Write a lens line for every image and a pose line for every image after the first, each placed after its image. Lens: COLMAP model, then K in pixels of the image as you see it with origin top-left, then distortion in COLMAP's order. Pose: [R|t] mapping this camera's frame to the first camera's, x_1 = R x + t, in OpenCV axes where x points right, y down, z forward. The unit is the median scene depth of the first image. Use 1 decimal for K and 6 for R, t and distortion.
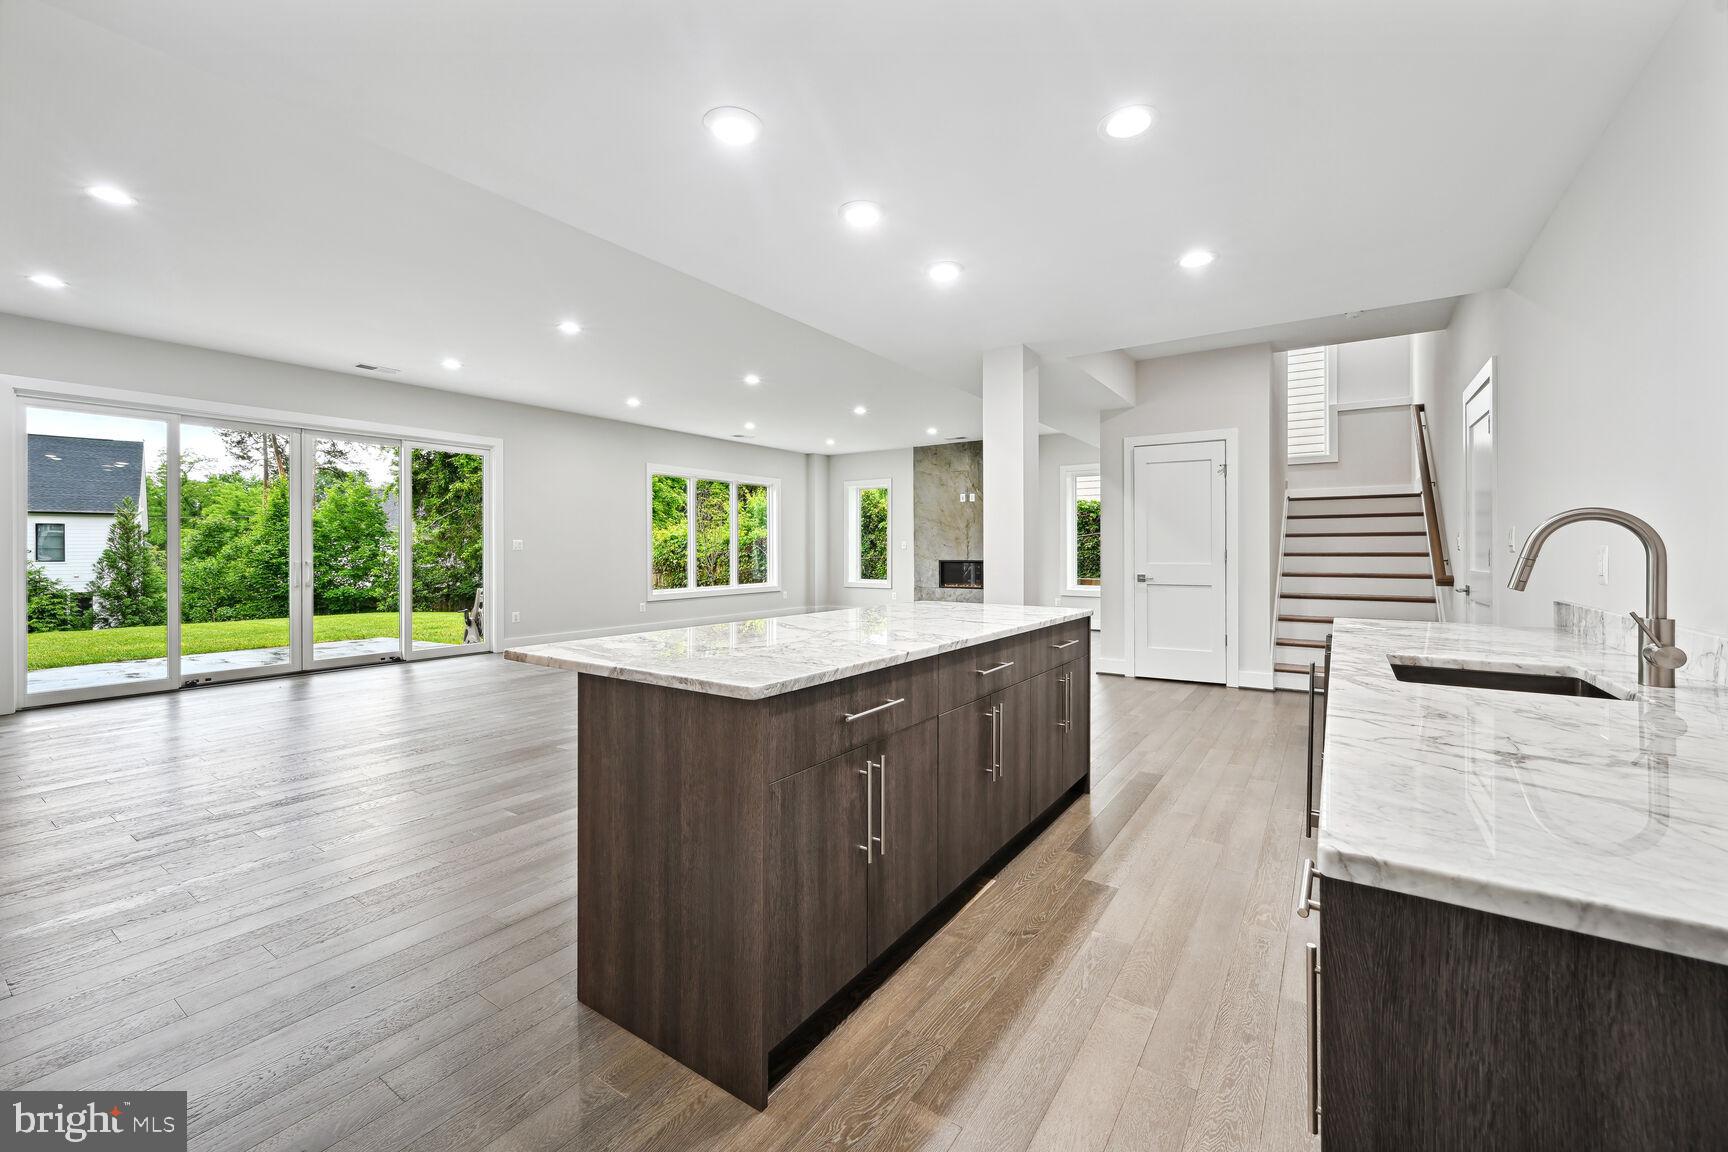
lens RADIAL K [[696.3, 0, 871.7], [0, 696.3, 558.2], [0, 0, 1]] dist [0.000057, 0.000546]
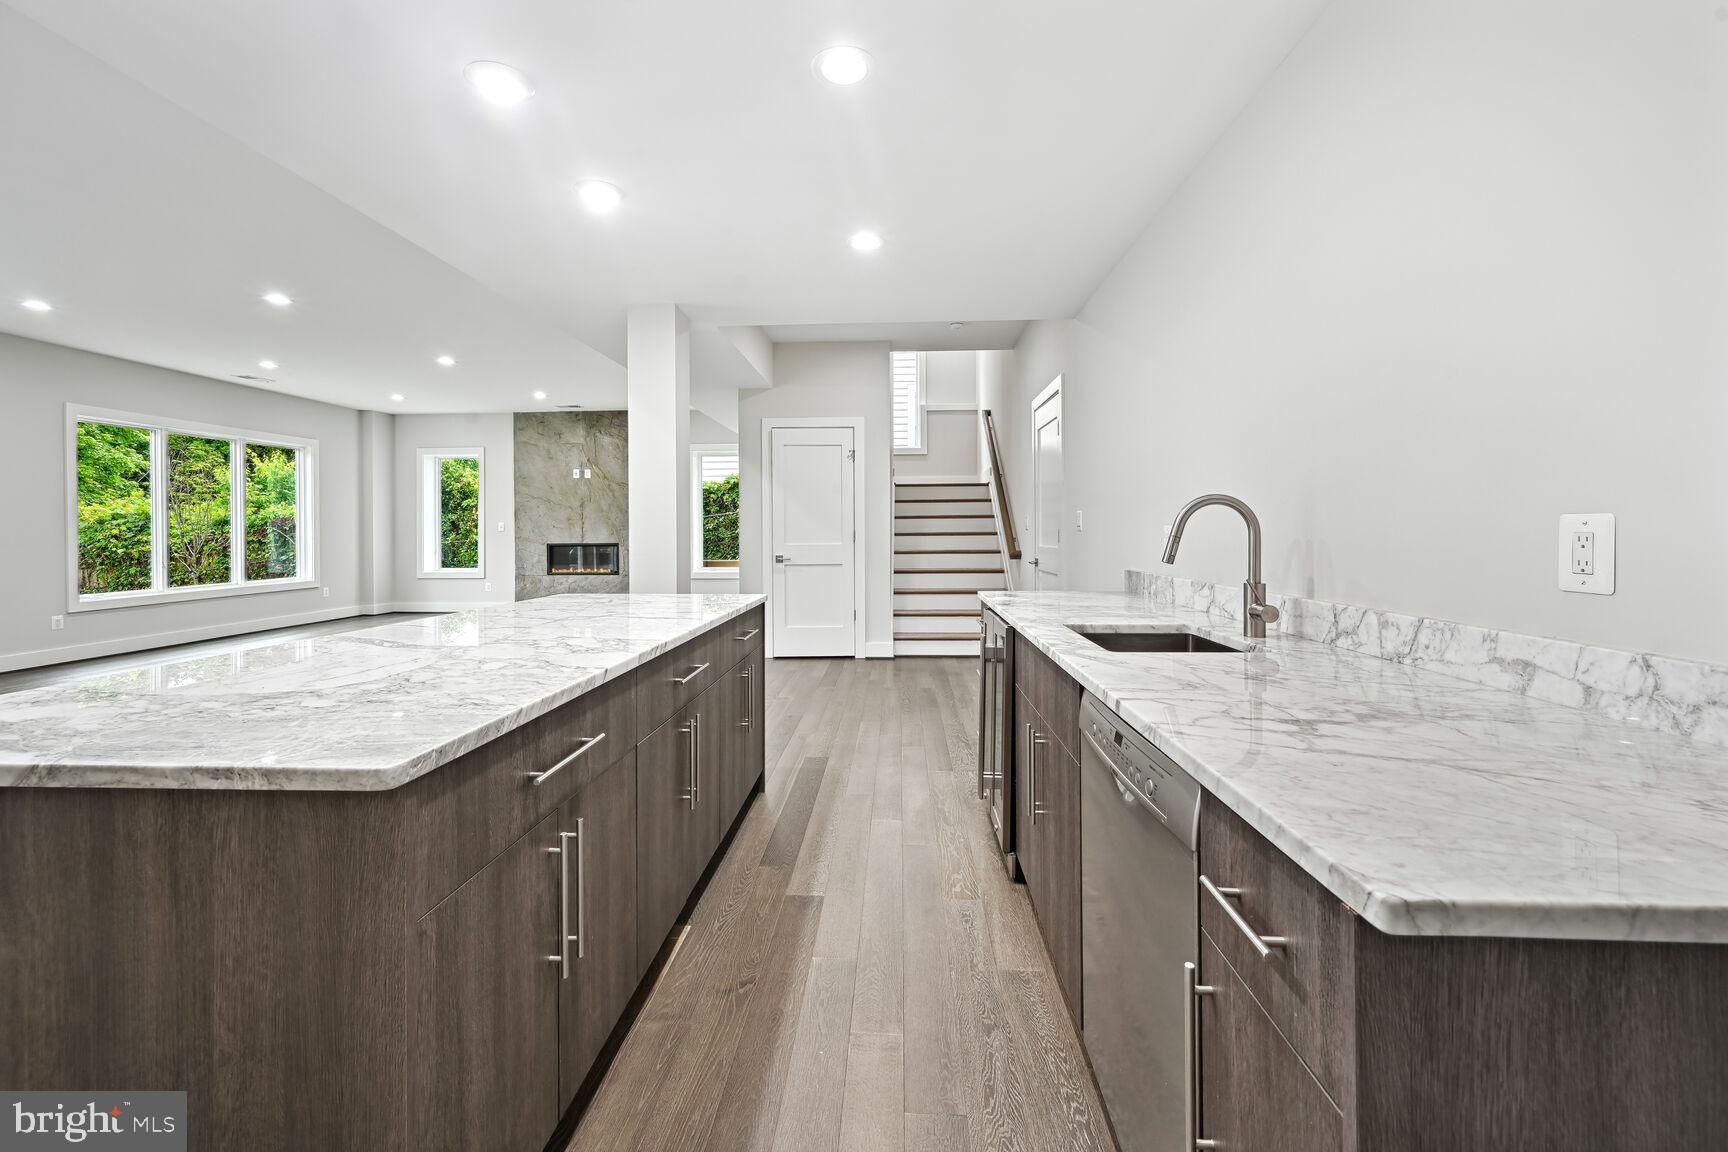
lens RADIAL K [[696.3, 0, 858.8], [0, 696.3, 534.4], [0, 0, 1]] dist [0.000057, 0.000546]
pose [[0.855509, -0.007459, 0.517735, -0.084962], [0.011308, 0.999927, -0.004279, -0.002644], [-0.517665, 0.009515, 0.855530, 0.185490]]
